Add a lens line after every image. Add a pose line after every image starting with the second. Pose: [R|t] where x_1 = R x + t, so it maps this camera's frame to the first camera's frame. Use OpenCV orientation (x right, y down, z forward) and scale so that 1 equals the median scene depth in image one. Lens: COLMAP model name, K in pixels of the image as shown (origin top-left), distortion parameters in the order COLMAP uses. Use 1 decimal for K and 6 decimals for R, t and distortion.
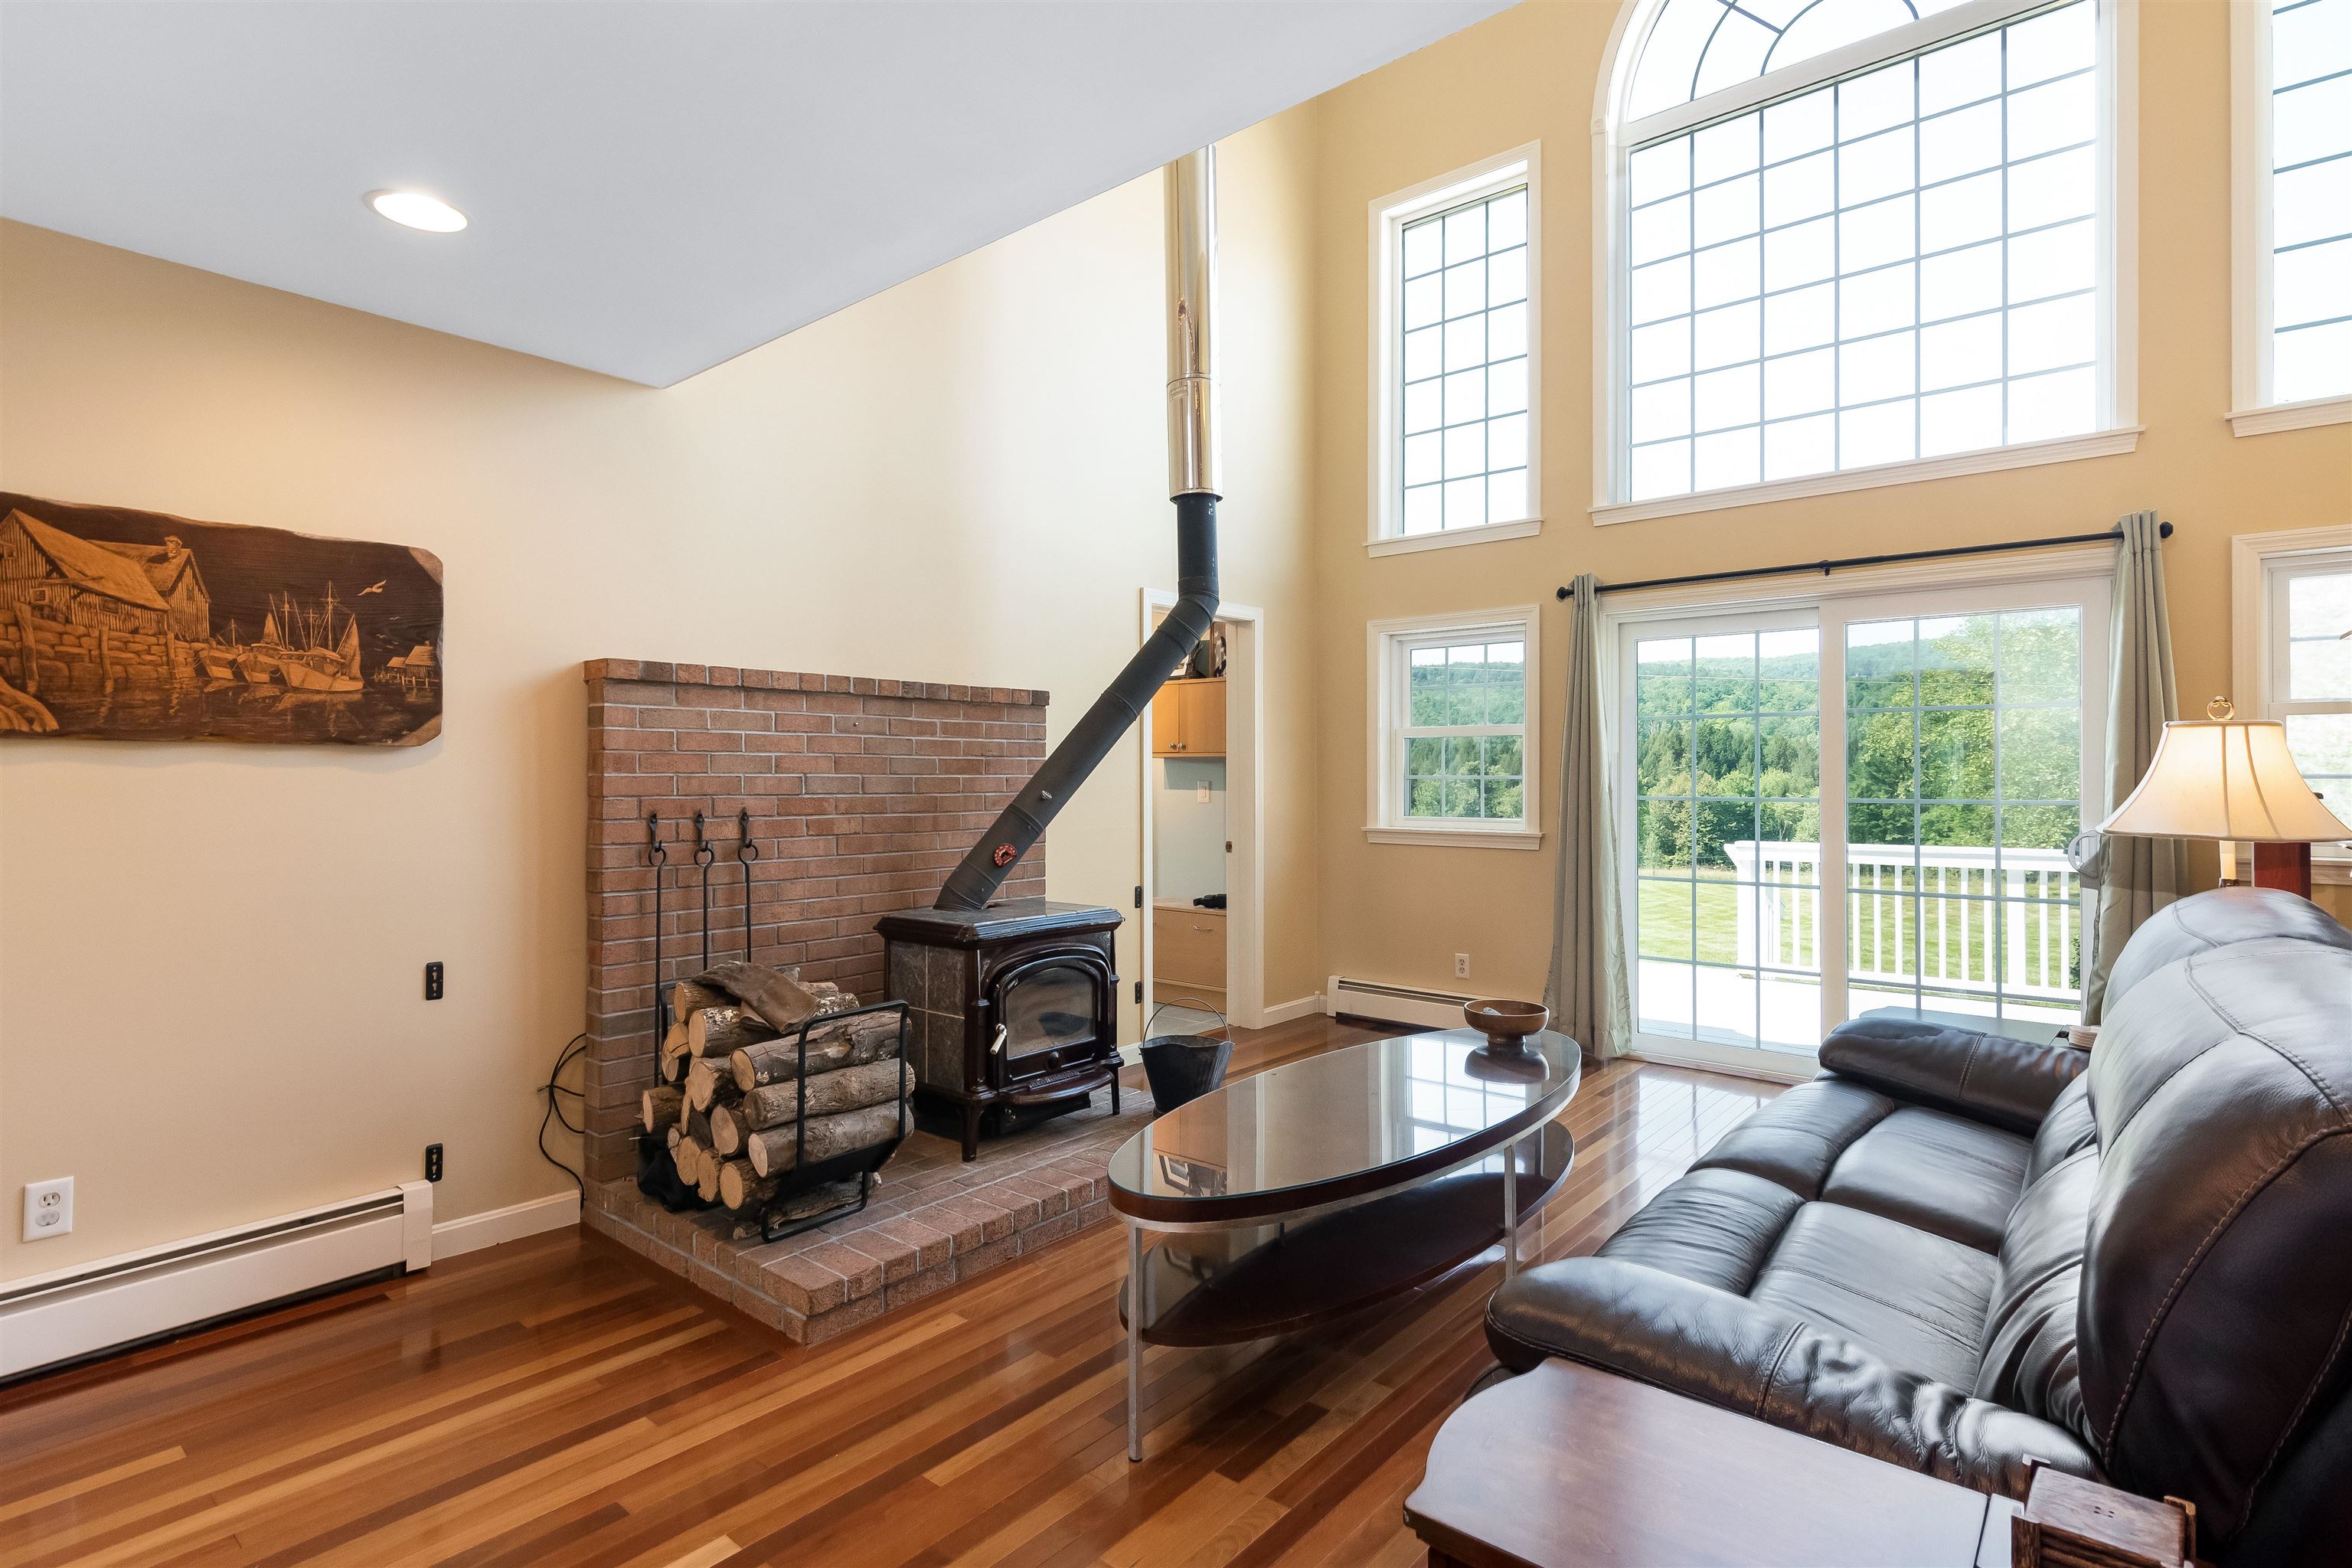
lens RADIAL K [[1160.2, 0, 1182.6], [0, 1160.2, 781.3], [0, 0, 1]] dist [0.009949, -0.004661]
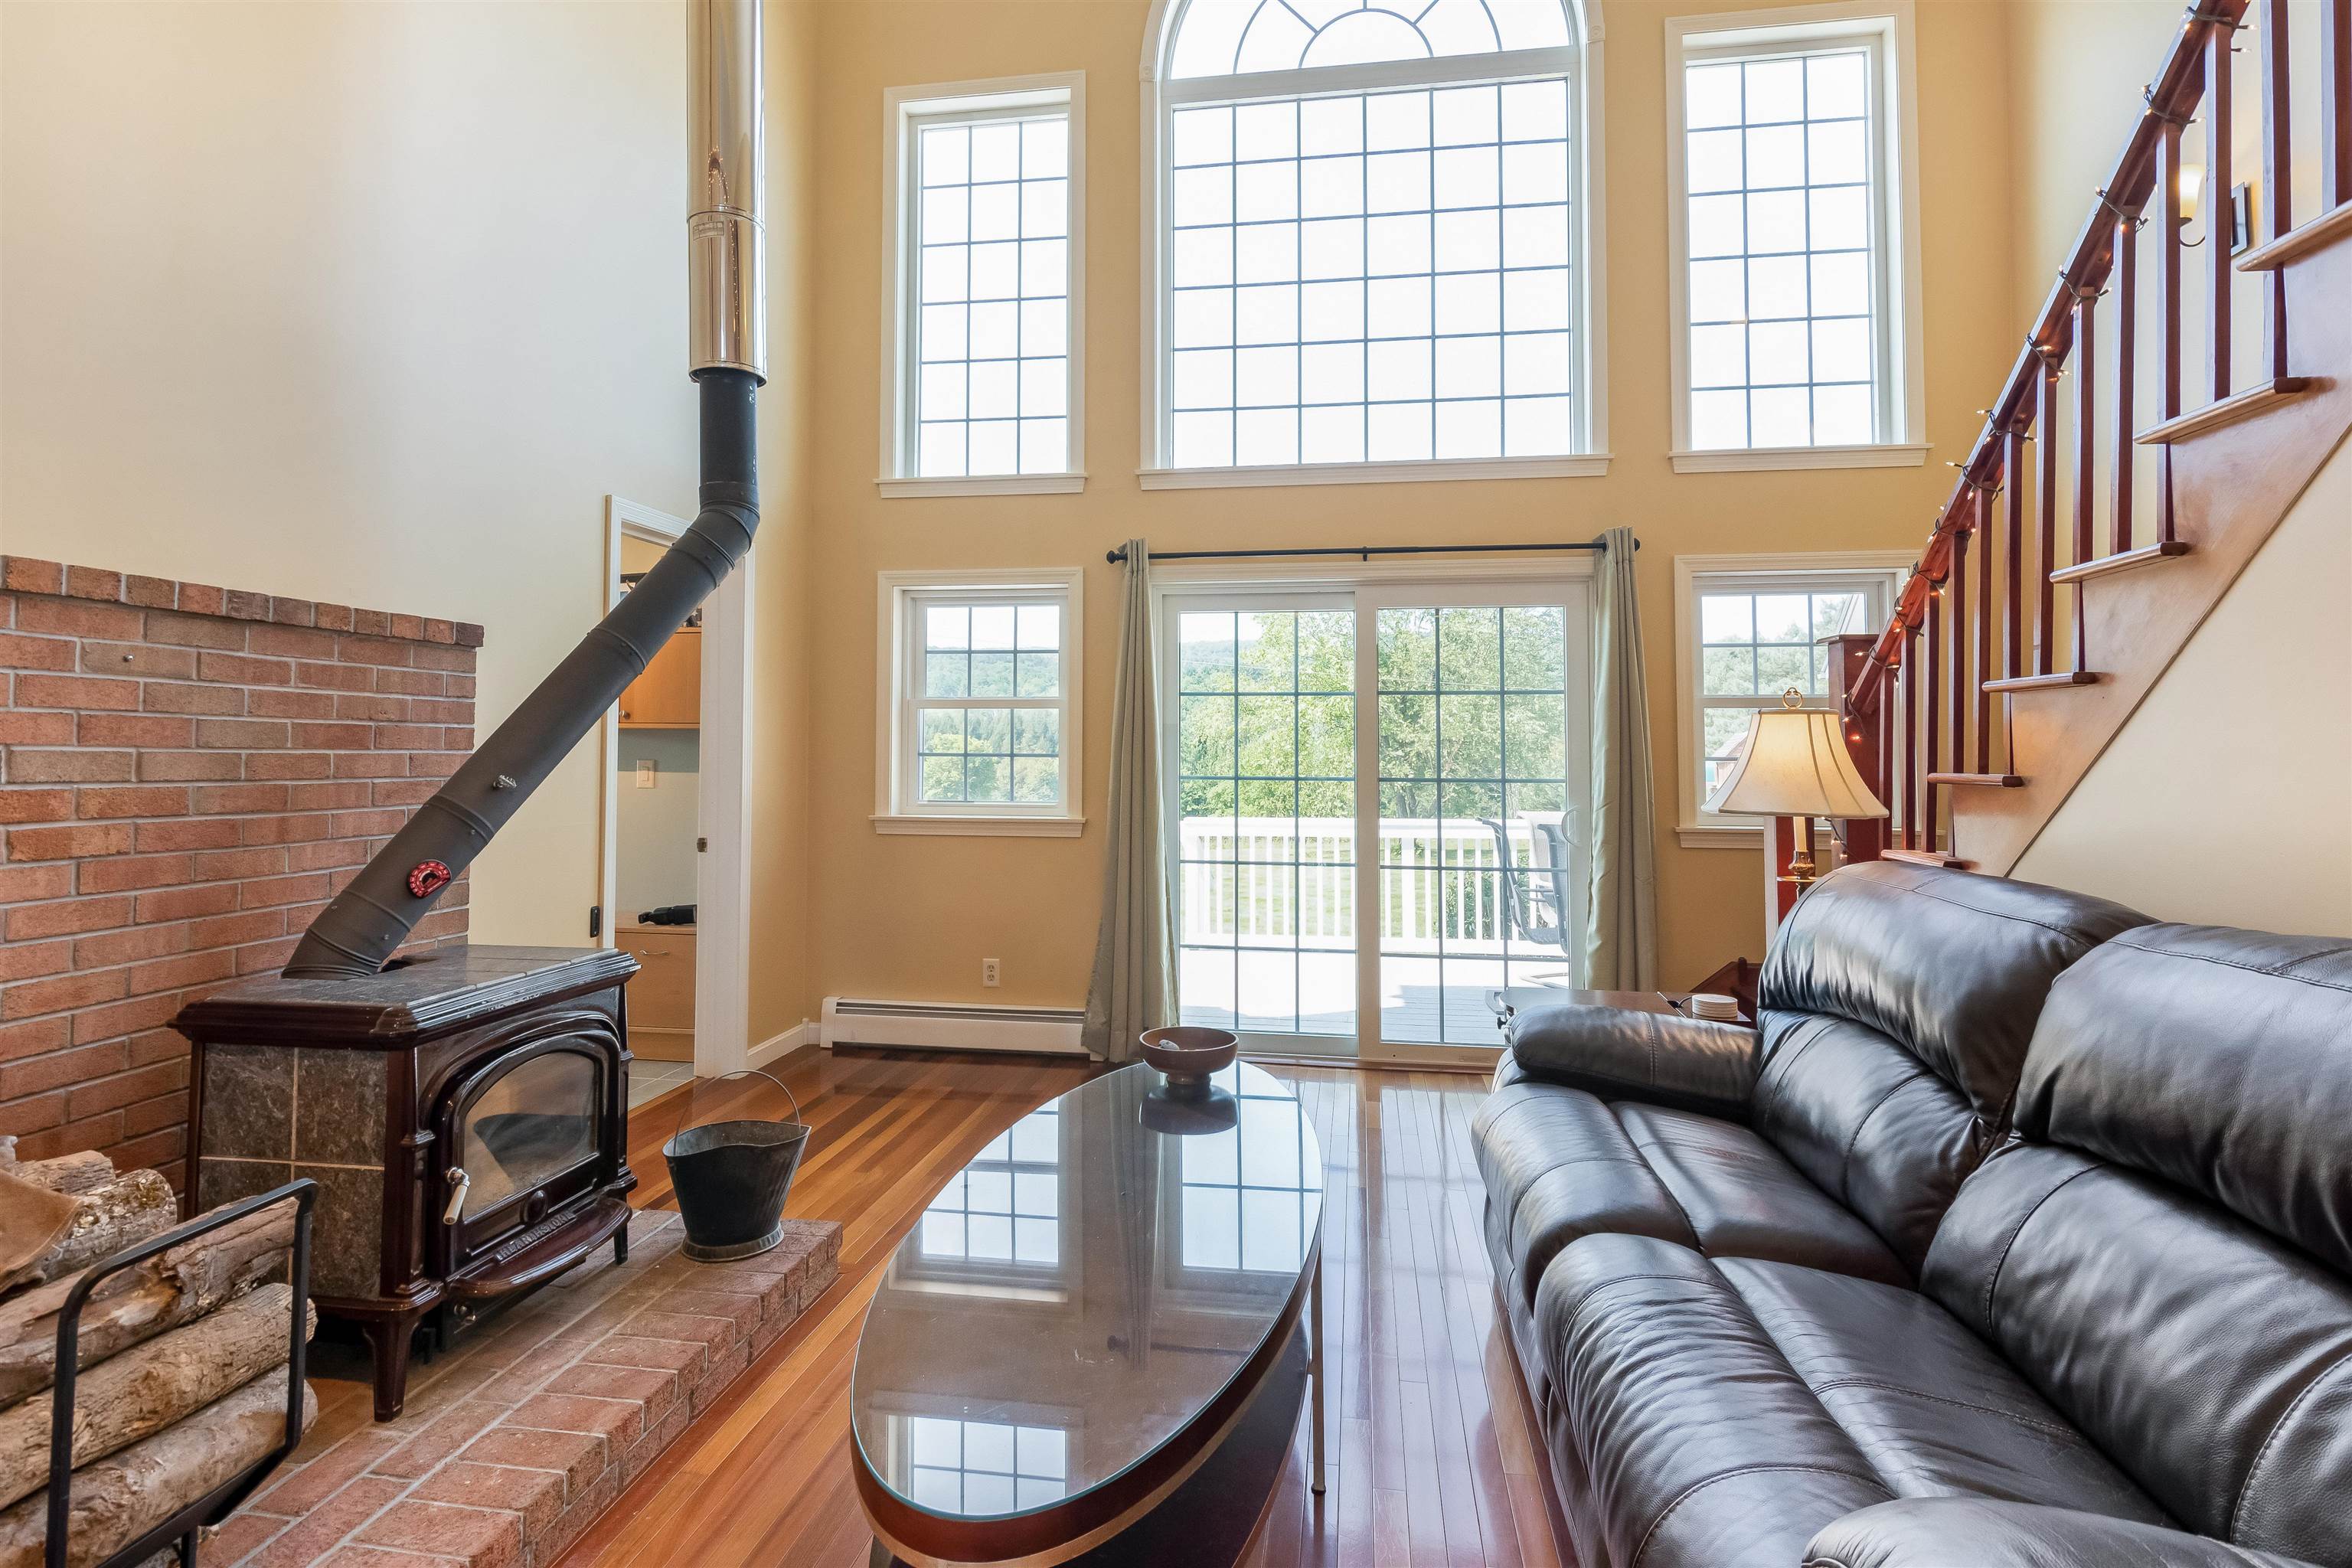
lens RADIAL K [[1160.2, 0, 1172.2], [0, 1160.2, 718.3], [0, 0, 1]] dist [0.009949, -0.004661]
pose [[0.858422, 0.020730, 0.512524, -0.121572], [-0.002661, 0.999350, -0.035964, -0.001103], [-0.512936, 0.029508, 0.857919, 0.230906]]
